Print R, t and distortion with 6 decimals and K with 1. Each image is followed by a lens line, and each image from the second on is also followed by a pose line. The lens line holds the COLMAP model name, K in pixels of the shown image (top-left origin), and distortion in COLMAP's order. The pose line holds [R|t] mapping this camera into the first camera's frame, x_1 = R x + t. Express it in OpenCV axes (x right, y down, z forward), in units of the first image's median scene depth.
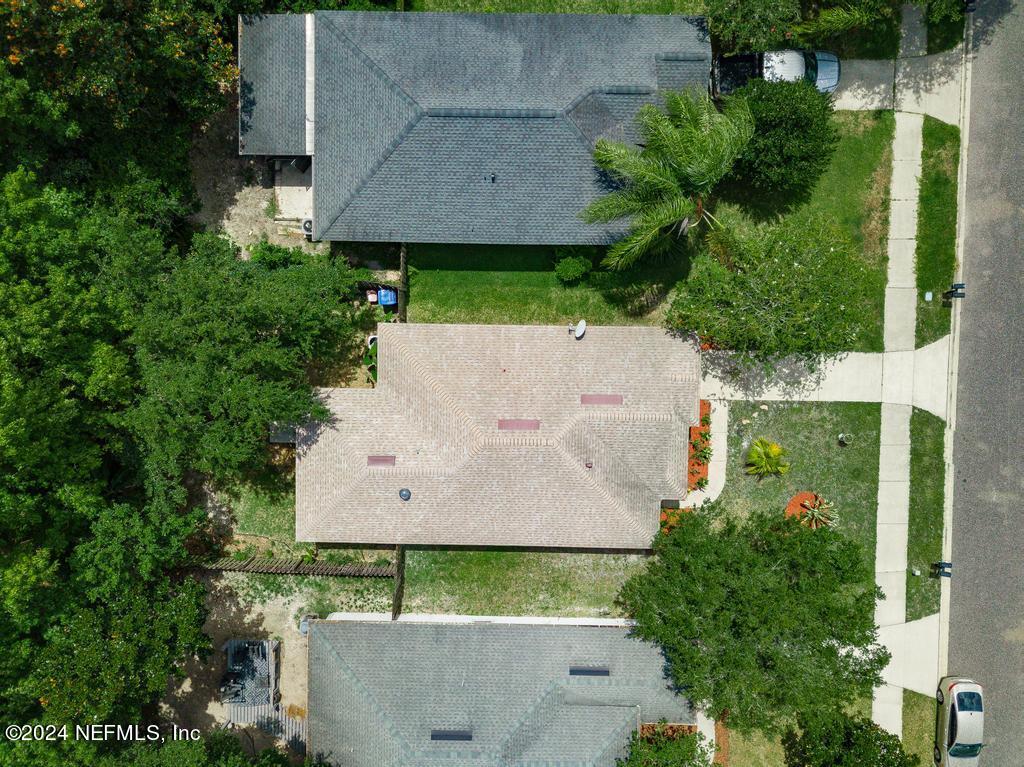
lens RADIAL K [[785.8, 0, 512.0], [0, 785.8, 383.5], [0, 0, 1]] dist [-0.003260, -0.003995]
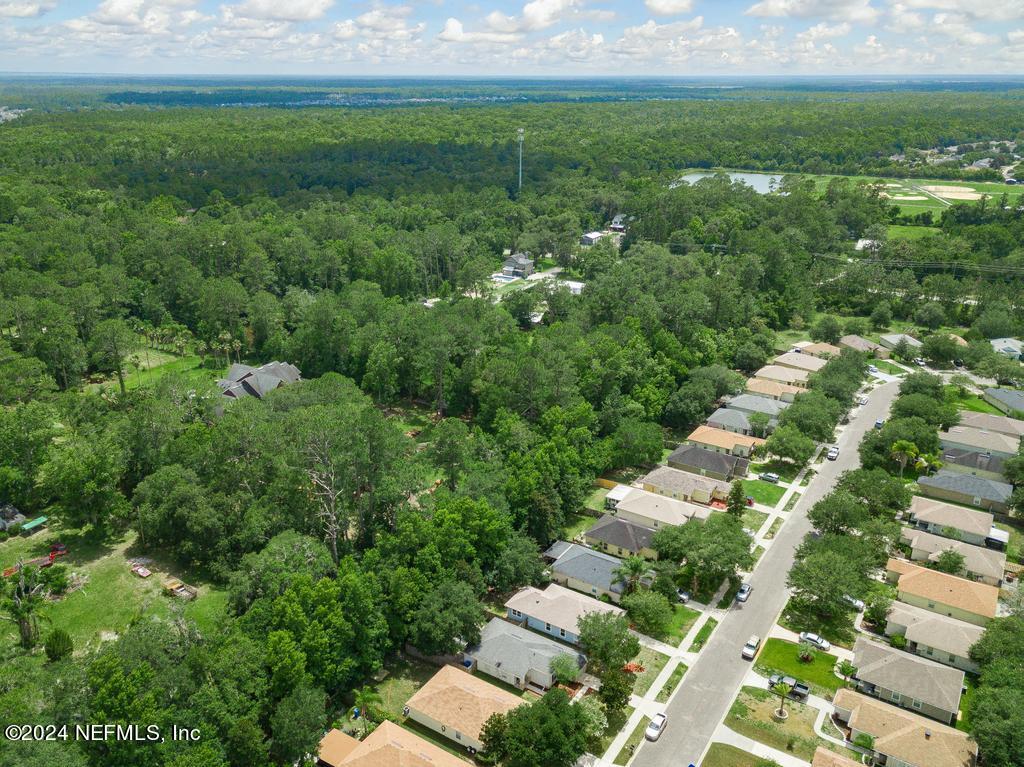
lens RADIAL K [[762.2, 0, 512.0], [0, 762.2, 383.5], [0, 0, 1]] dist [0.088826, 0.000479]
pose [[0.847862, 0.195759, -0.492757, 1.320788], [-0.529490, 0.263943, -0.806210, 2.827596], [-0.027763, 0.944464, 0.327440, -1.223954]]
